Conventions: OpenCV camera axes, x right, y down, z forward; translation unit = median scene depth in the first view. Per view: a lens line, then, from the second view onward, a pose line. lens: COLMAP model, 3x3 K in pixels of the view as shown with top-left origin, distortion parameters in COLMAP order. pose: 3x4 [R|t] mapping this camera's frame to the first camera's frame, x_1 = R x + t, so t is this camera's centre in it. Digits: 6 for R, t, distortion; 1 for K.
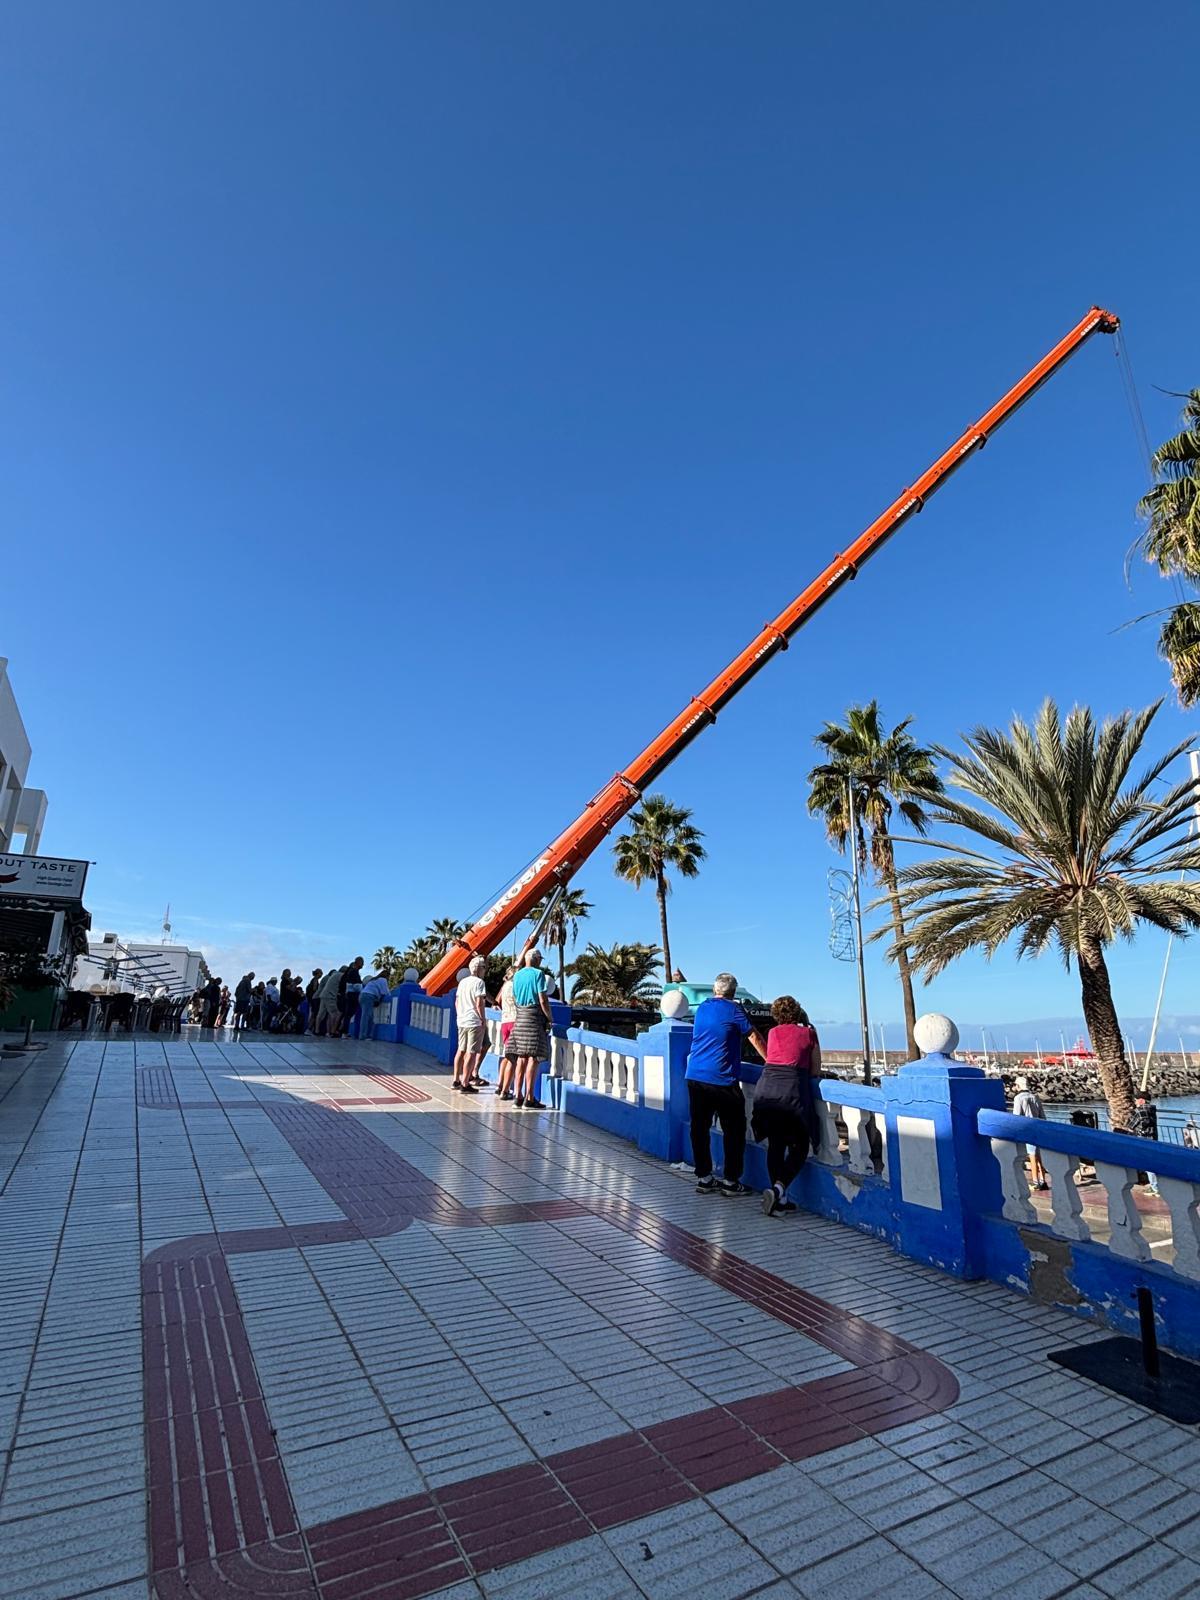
lens RADIAL K [[786.9, 0, 596.4], [0, 786.9, 803.8], [0, 0, 1]] dist [0.014293, -0.031235]
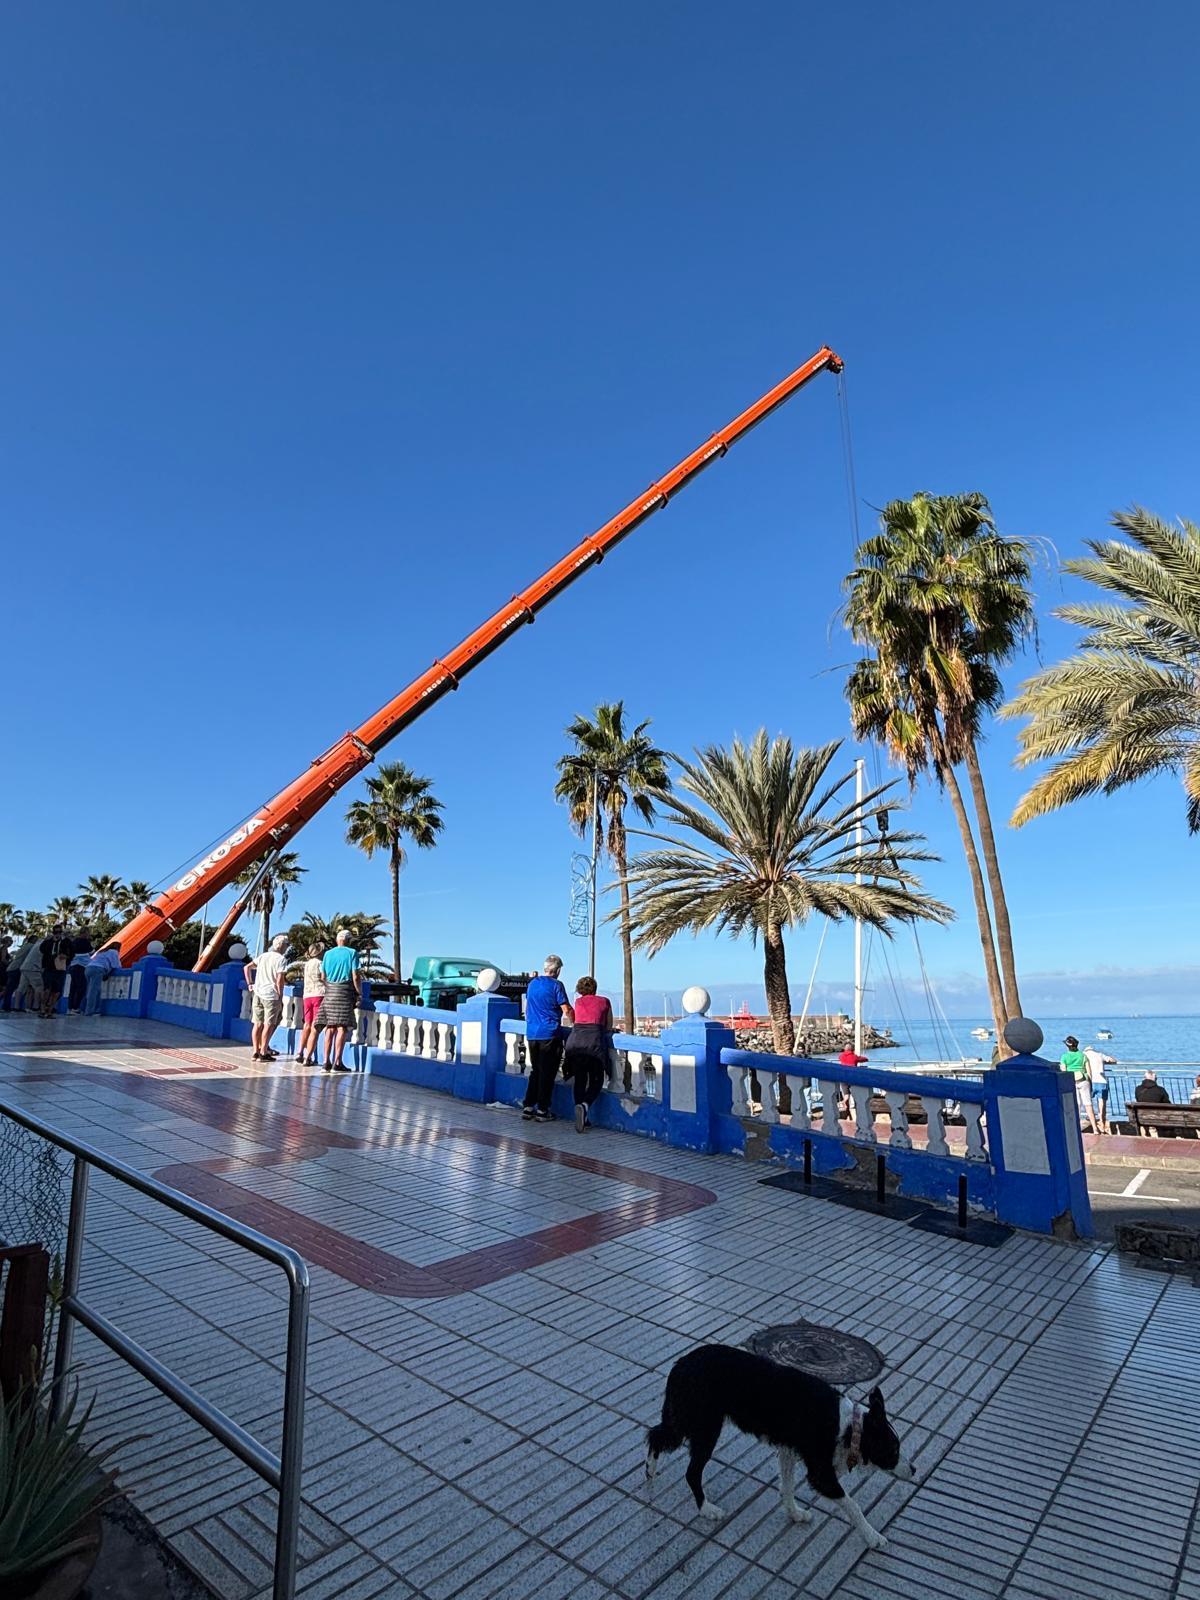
lens RADIAL K [[853.3, 0, 604.6], [0, 853.3, 799.8], [0, 0, 1]] dist [0.035552, -0.043360]
pose [[0.930820, 0.068764, 0.358950, -0.094972], [-0.086376, 0.995708, 0.033241, -0.035114], [-0.355124, -0.061946, 0.932765, -0.119760]]
